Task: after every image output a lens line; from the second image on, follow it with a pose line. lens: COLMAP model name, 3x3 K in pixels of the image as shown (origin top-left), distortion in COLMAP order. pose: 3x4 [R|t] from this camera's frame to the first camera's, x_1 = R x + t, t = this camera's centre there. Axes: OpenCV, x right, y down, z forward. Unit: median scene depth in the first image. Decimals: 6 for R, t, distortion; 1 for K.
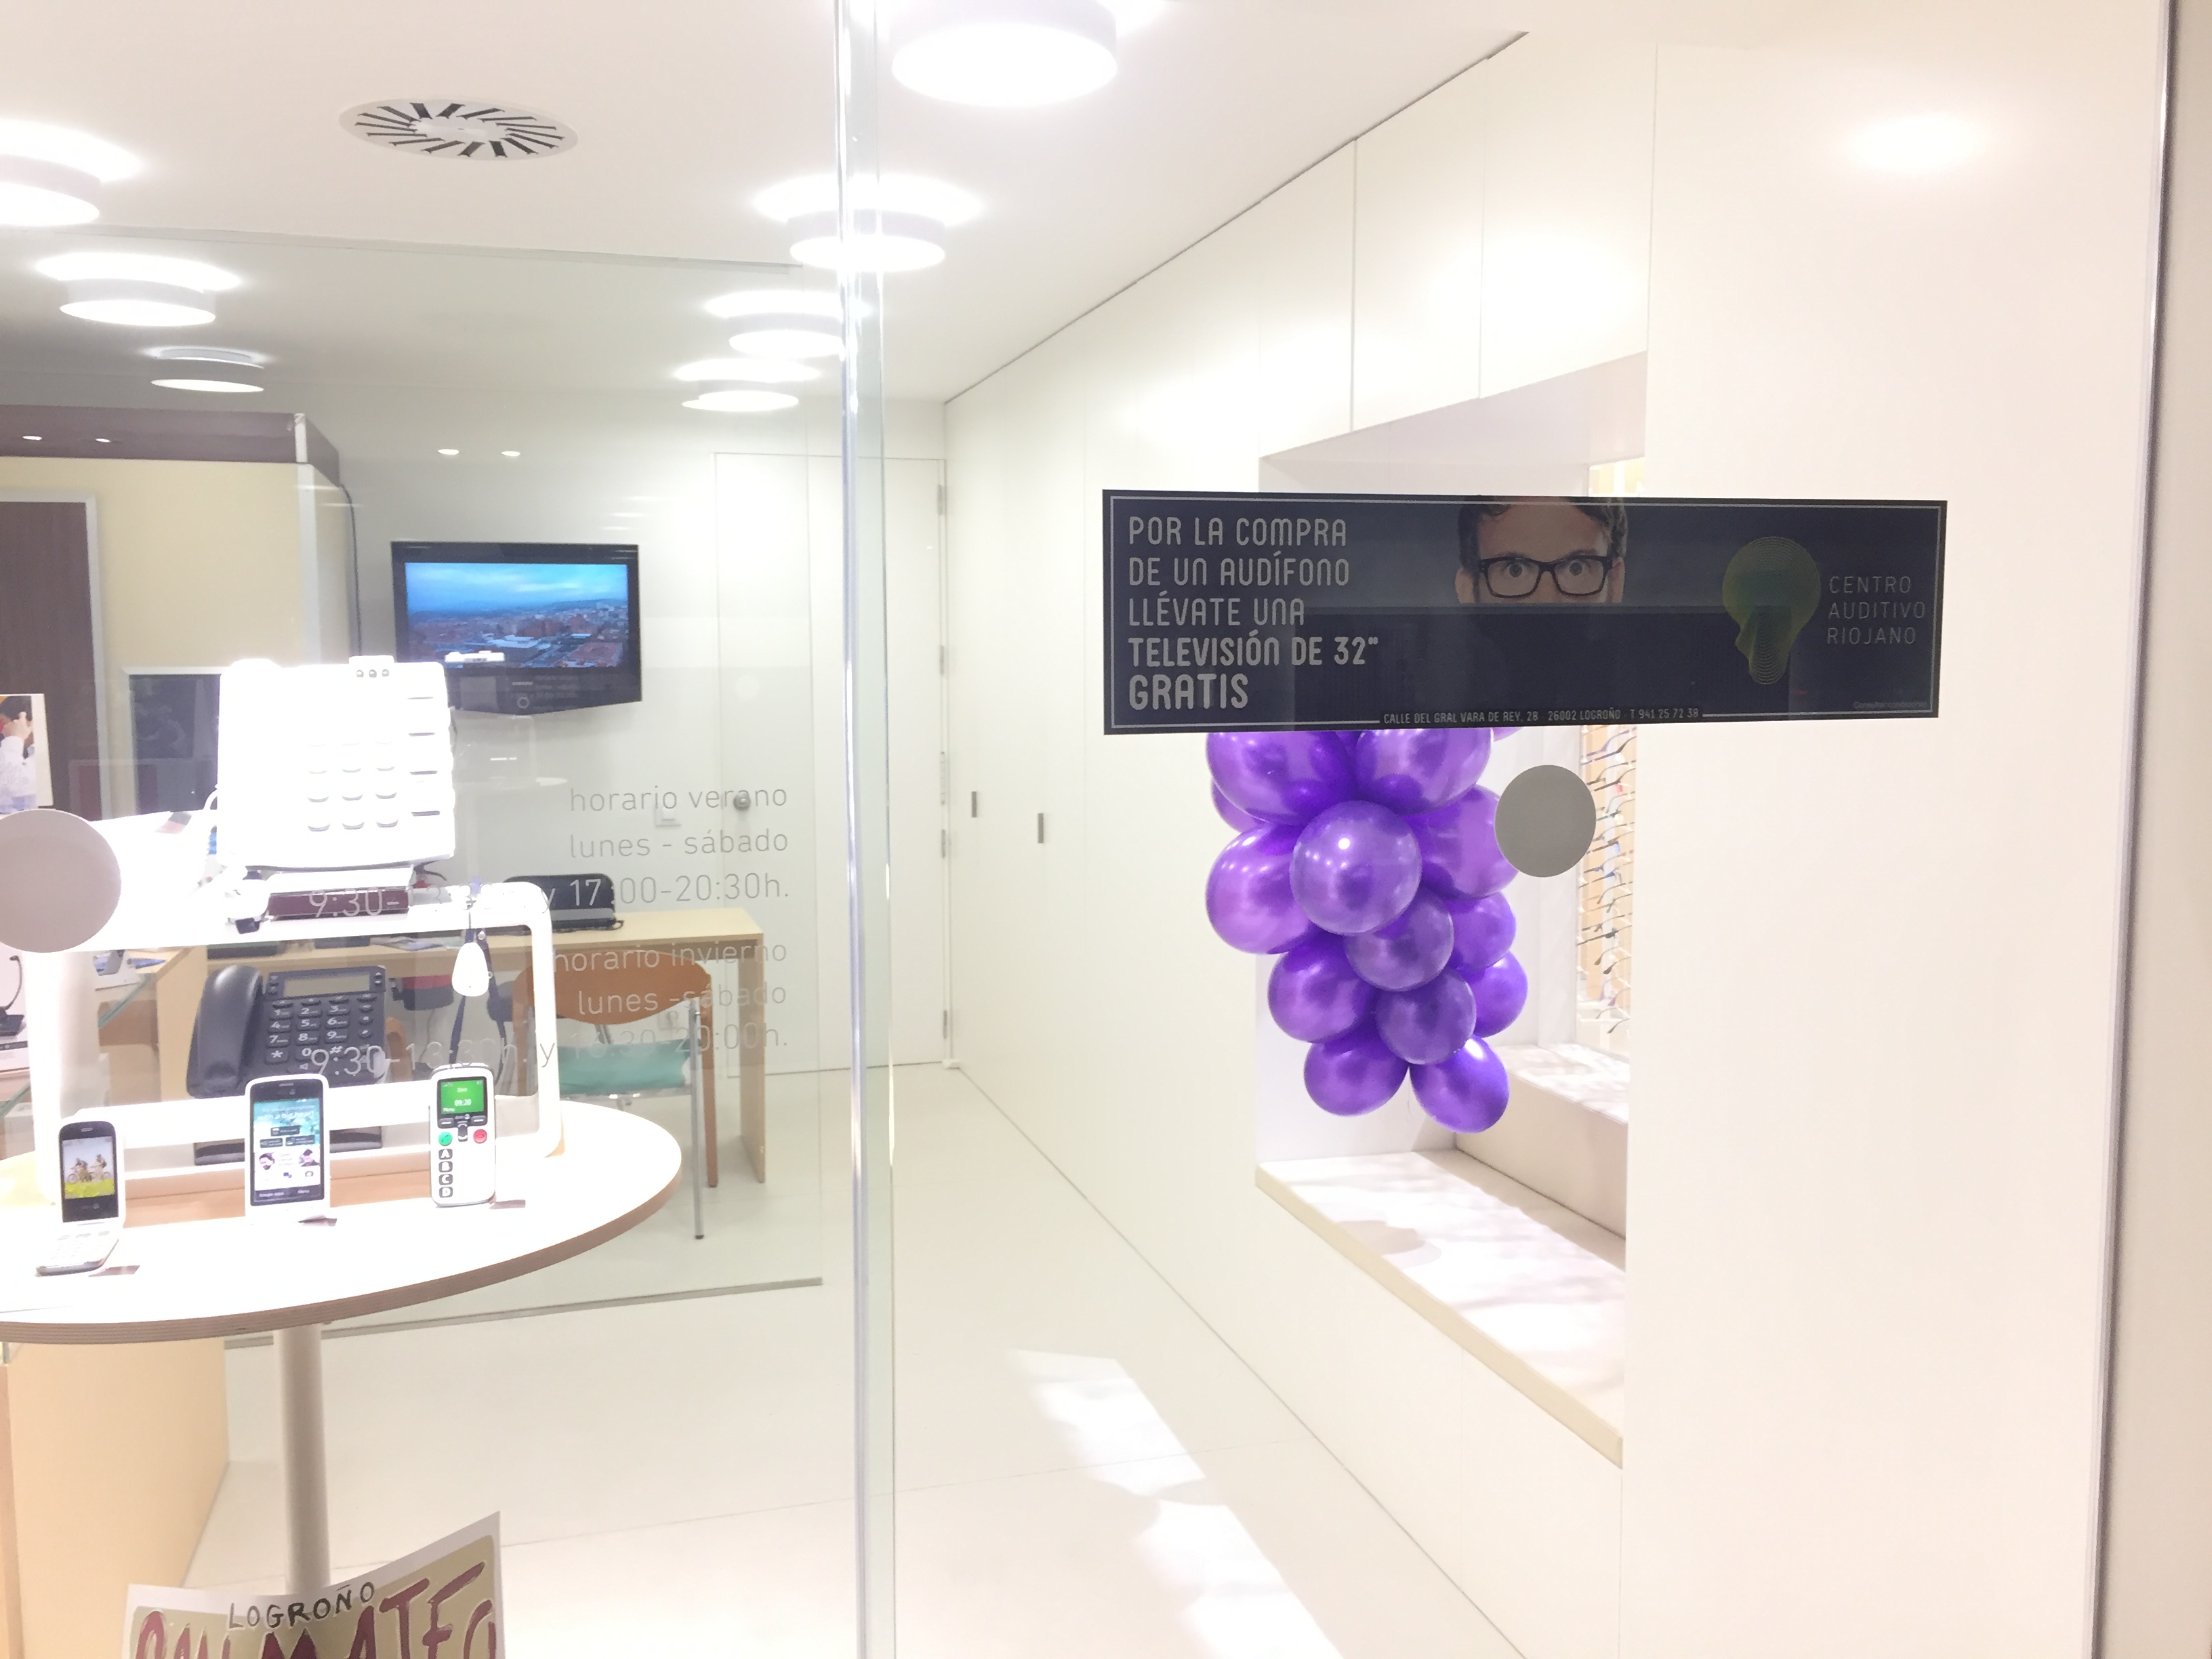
lens RADIAL K [[1884.0, 0, 1101.1], [0, 1884.0, 821.2], [0, 0, 1]] dist [-0.004021, -0.000749]
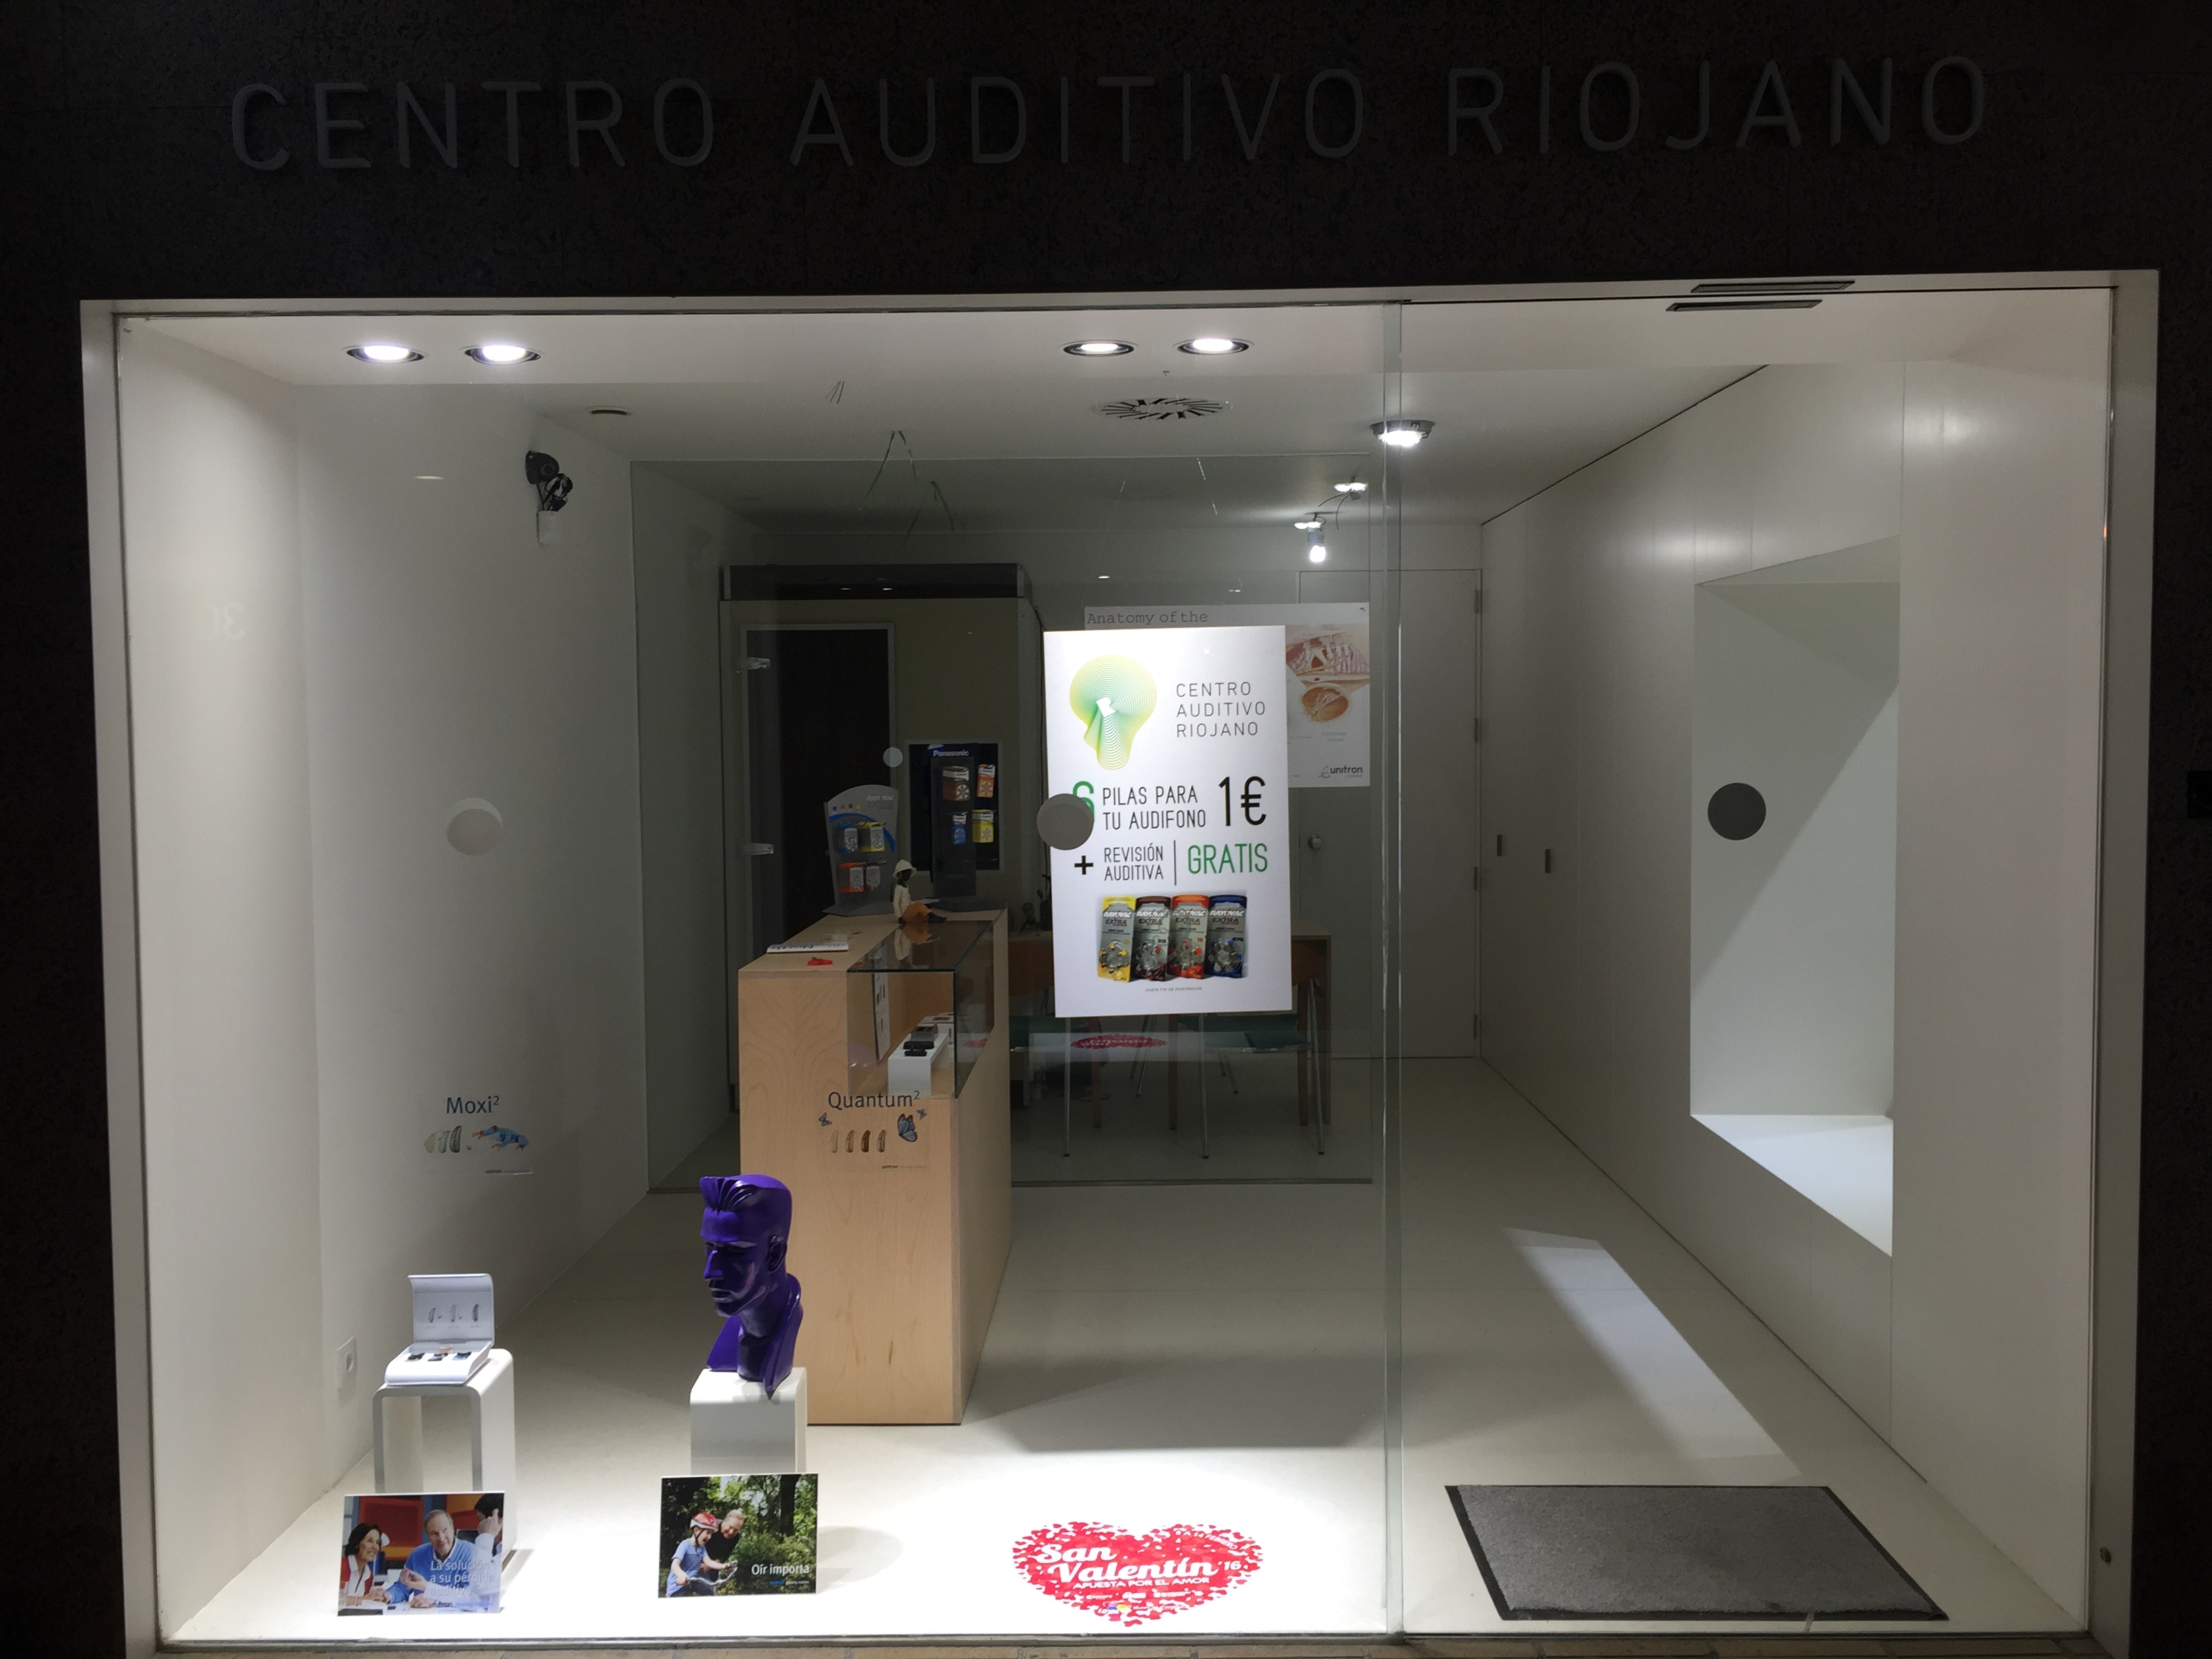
lens RADIAL K [[1884.0, 0, 1108.6], [0, 1884.0, 822.0], [0, 0, 1]] dist [-0.004021, -0.000749]
pose [[0.956366, 0.011260, -0.291954, 0.088566], [-0.022748, 0.999093, -0.035983, 0.046828], [0.291284, 0.041055, 0.955755, -0.512051]]
